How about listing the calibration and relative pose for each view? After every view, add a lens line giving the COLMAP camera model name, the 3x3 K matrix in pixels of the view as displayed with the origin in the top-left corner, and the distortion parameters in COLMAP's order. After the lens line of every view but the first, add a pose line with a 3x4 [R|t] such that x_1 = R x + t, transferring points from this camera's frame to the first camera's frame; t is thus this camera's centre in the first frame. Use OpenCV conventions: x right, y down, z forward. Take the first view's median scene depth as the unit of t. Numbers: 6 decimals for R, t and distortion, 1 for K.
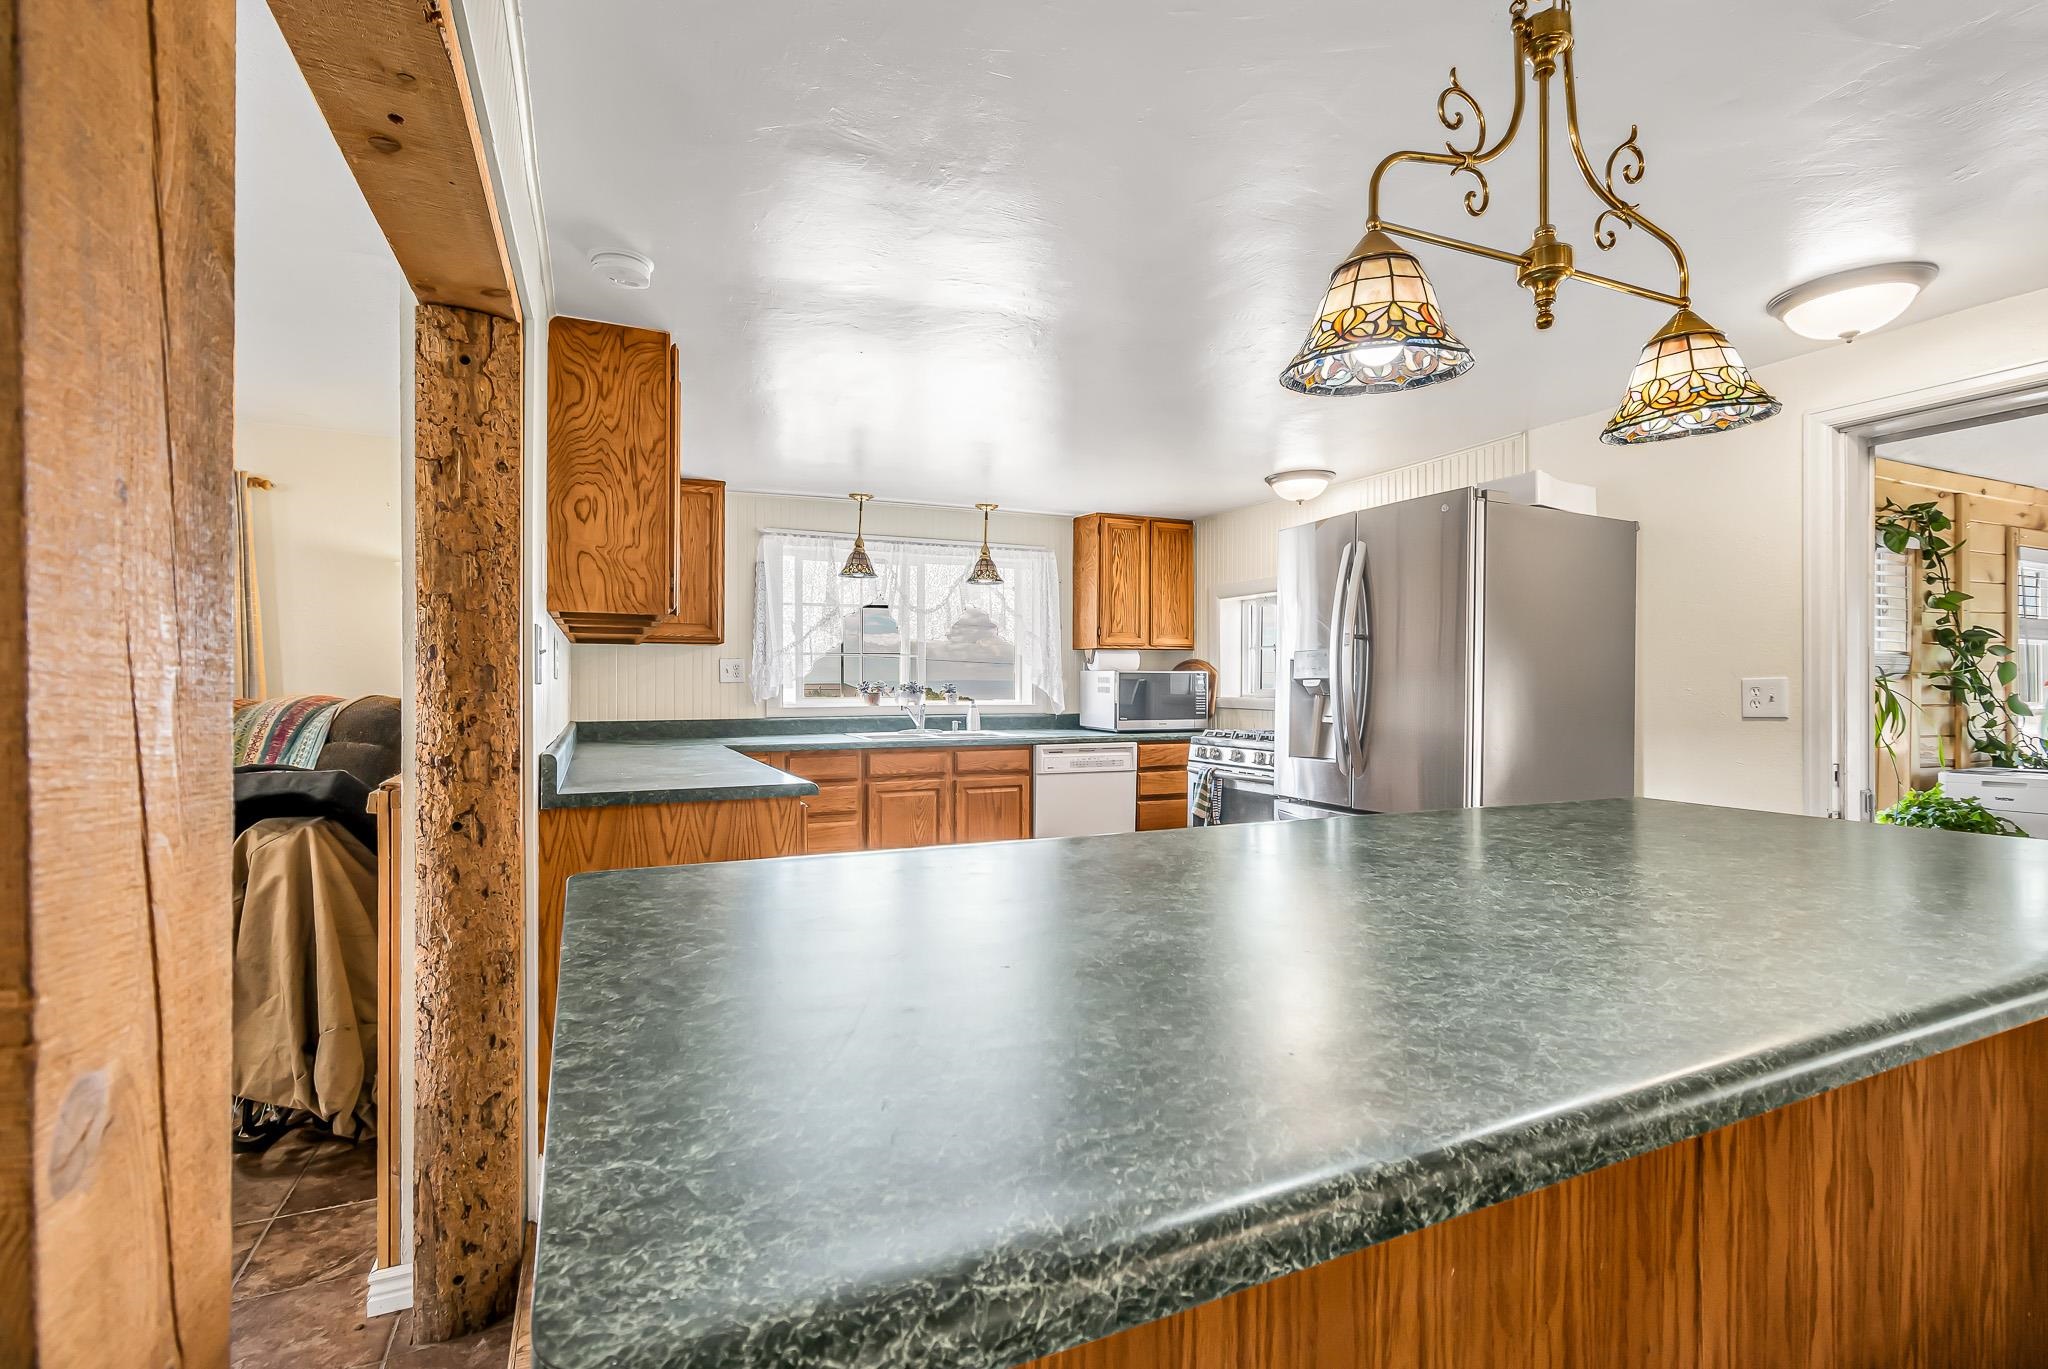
lens RADIAL K [[925.7, 0, 1011.9], [0, 925.7, 684.9], [0, 0, 1]] dist [0.002654, -0.000606]
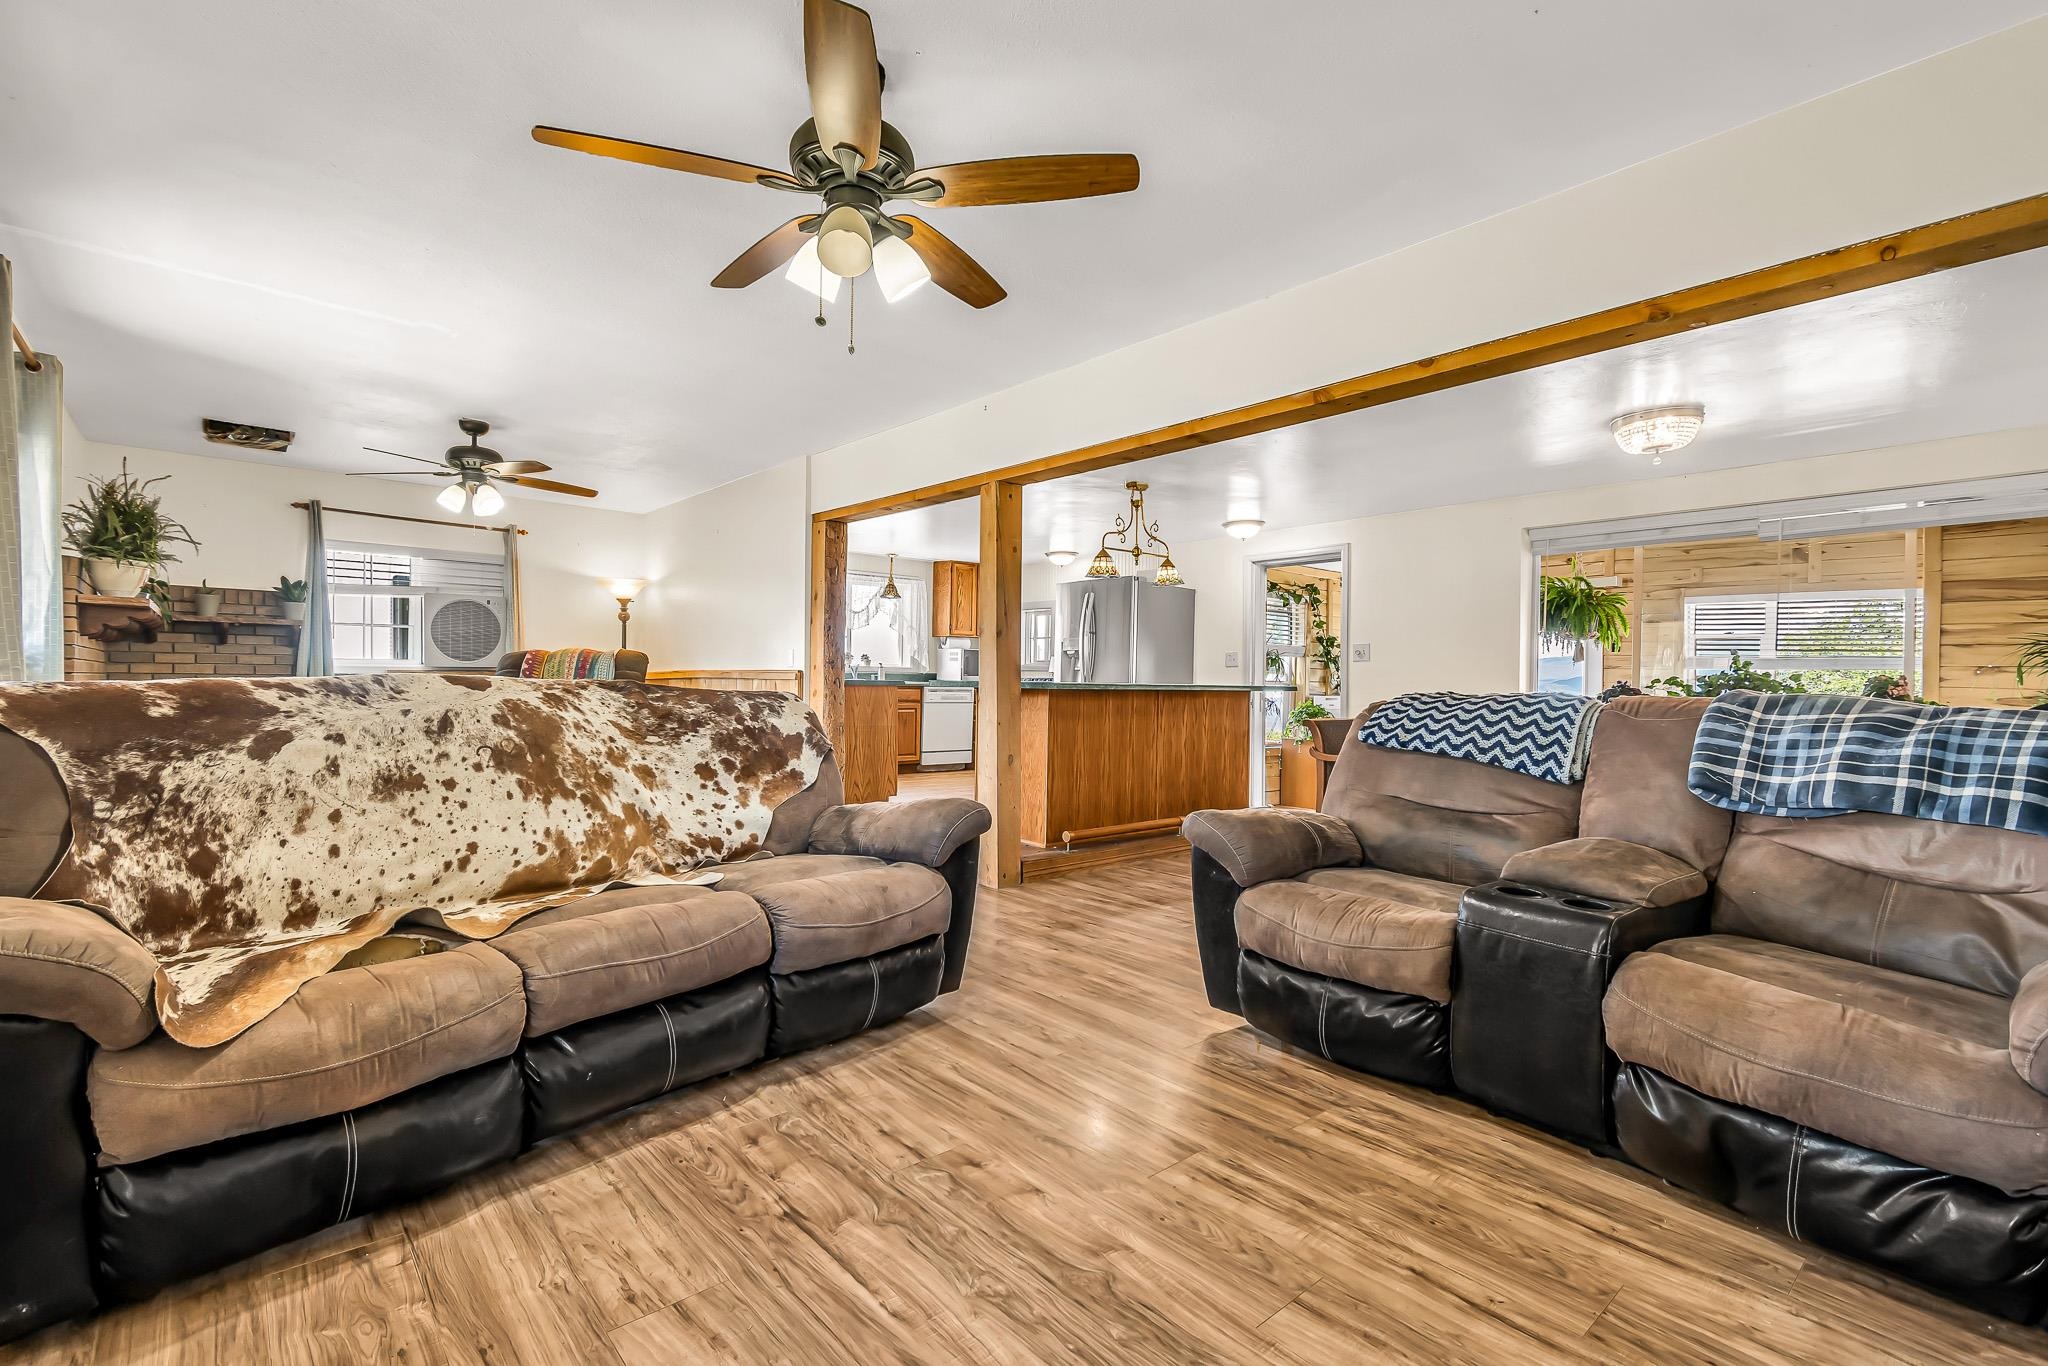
lens RADIAL K [[925.7, 0, 1011.9], [0, 925.7, 683.4], [0, 0, 1]] dist [0.002654, -0.000606]
pose [[0.956533, 0.011538, 0.291394, -0.327260], [-0.012615, 0.999919, 0.001819, 0.049229], [-0.291350, -0.005416, 0.956601, -0.779278]]
